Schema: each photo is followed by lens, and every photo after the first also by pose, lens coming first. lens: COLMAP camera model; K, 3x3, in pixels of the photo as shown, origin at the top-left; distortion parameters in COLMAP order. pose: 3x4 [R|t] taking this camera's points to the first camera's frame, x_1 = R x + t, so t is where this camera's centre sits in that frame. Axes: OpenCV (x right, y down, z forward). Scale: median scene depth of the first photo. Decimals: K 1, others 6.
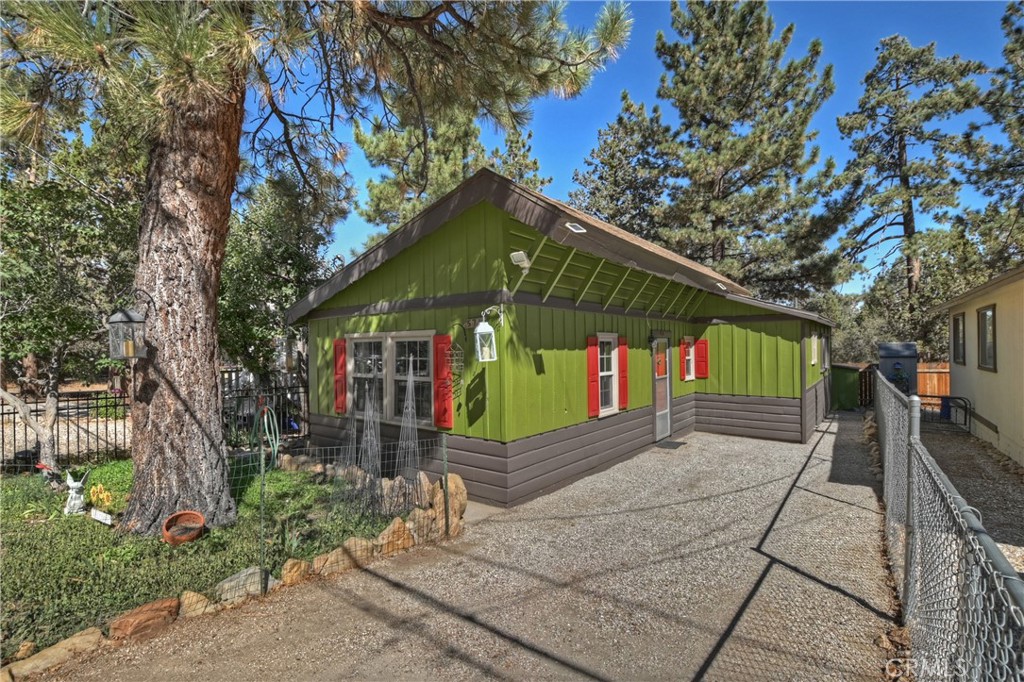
lens RADIAL K [[466.5, 0, 512.0], [0, 466.5, 341.0], [0, 0, 1]] dist [-0.033993, 0.000030]
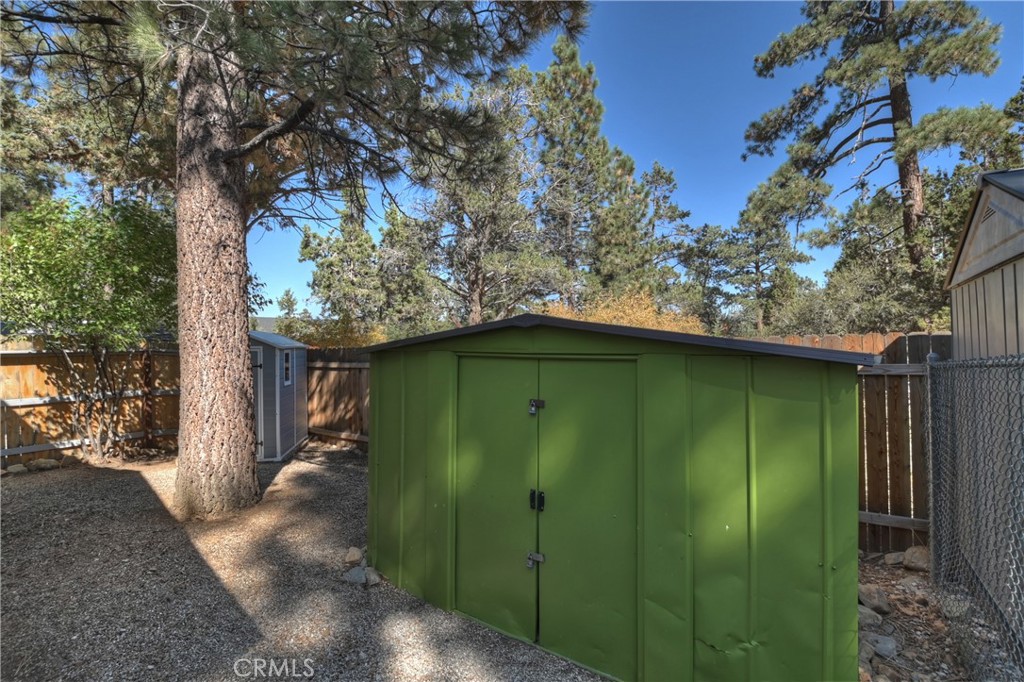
lens RADIAL K [[466.5, 0, 512.0], [0, 466.5, 341.0], [0, 0, 1]] dist [-0.033993, 0.000030]
pose [[0.998382, -0.014215, 0.055055, 1.157686], [0.014251, 0.999898, -0.000274, 0.076069], [-0.055045, 0.001058, 0.998483, 1.538440]]
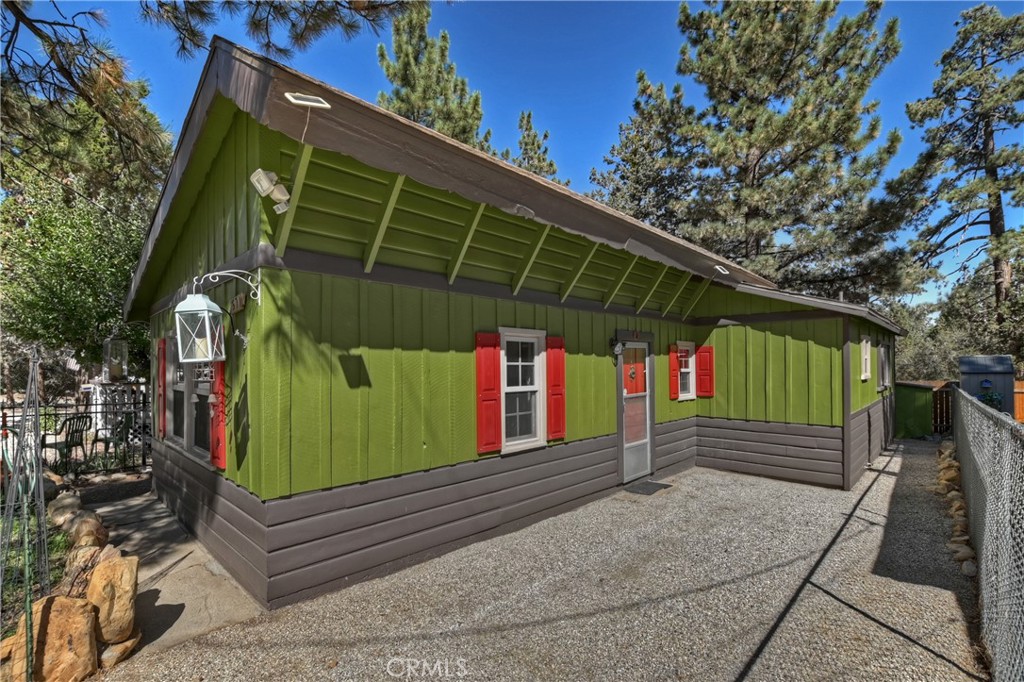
lens RADIAL K [[466.1, 0, 488.8], [0, 466.1, 359.8], [0, 0, 1]] dist [-0.038222, 0.004934]
pose [[0.991688, 0.000777, -0.128660, 0.075635], [-0.000230, 0.999991, 0.004266, 0.007664], [0.128662, -0.004201, 0.991680, 0.098723]]
